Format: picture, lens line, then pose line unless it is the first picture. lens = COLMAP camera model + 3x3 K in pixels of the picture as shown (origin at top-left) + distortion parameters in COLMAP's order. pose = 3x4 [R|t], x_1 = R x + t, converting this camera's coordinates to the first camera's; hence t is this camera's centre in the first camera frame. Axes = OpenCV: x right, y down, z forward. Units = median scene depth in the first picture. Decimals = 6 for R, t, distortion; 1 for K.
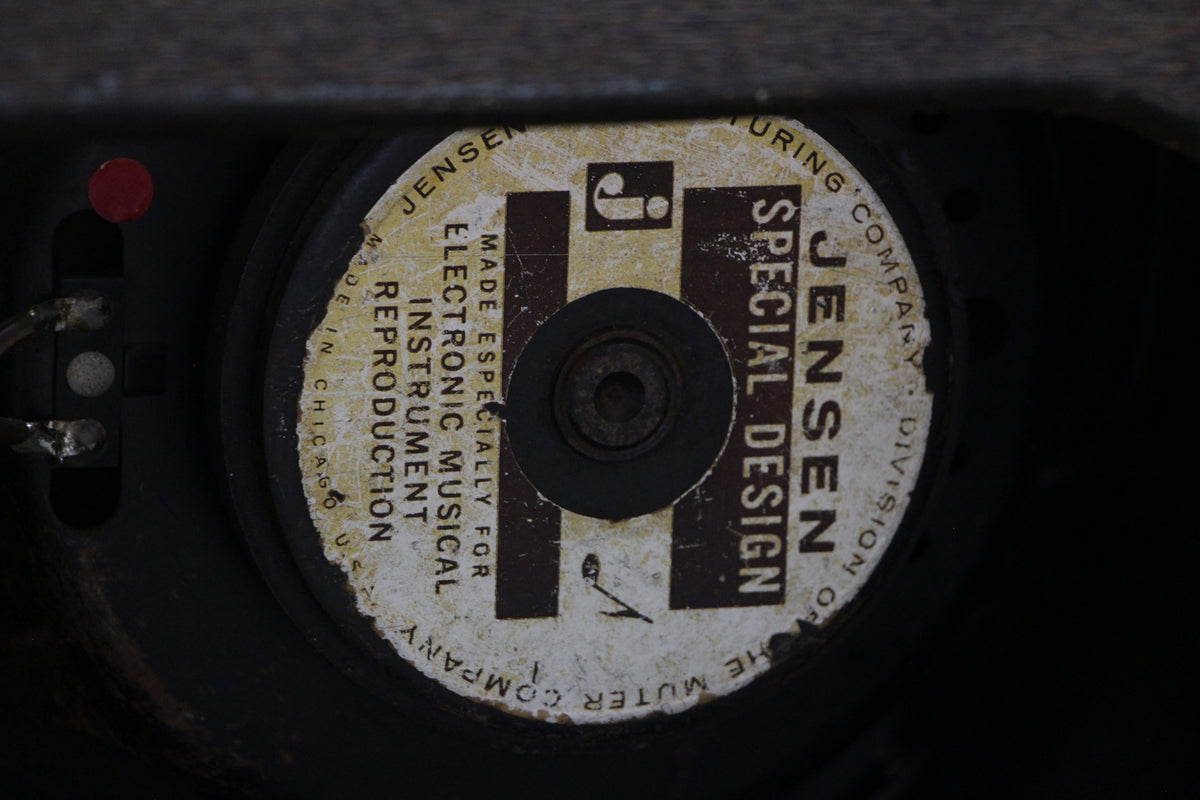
lens RADIAL K [[5221.8, 0, 599.5], [0, 5221.8, 401.8], [0, 0, 1]] dist [0.772464, 0.000000]
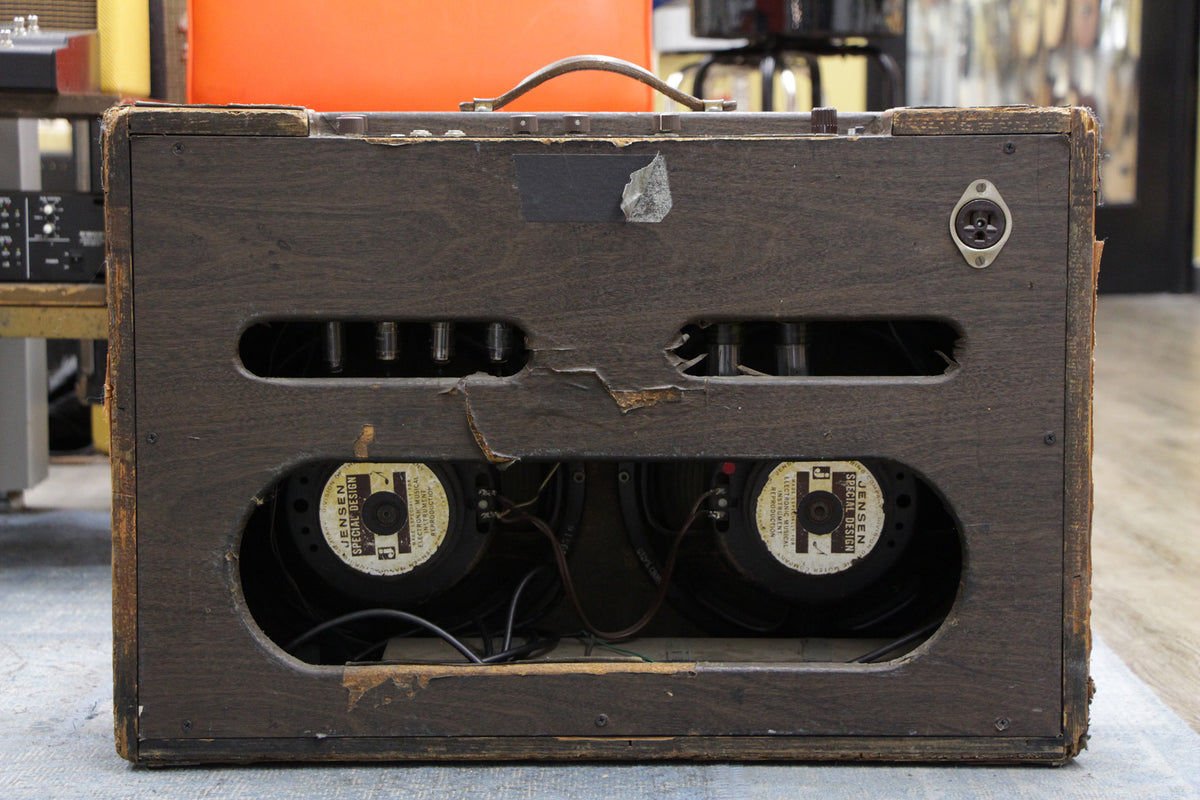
lens RADIAL K [[5221.8, 0, 600.2], [0, 5221.8, 400.3], [0, 0, 1]] dist [0.772464, 0.000000]
pose [[0.938289, 0.032310, -0.344341, 1.584938], [-0.039877, 0.999093, -0.014915, -0.024900], [0.343547, 0.027726, 0.938726, -3.956062]]
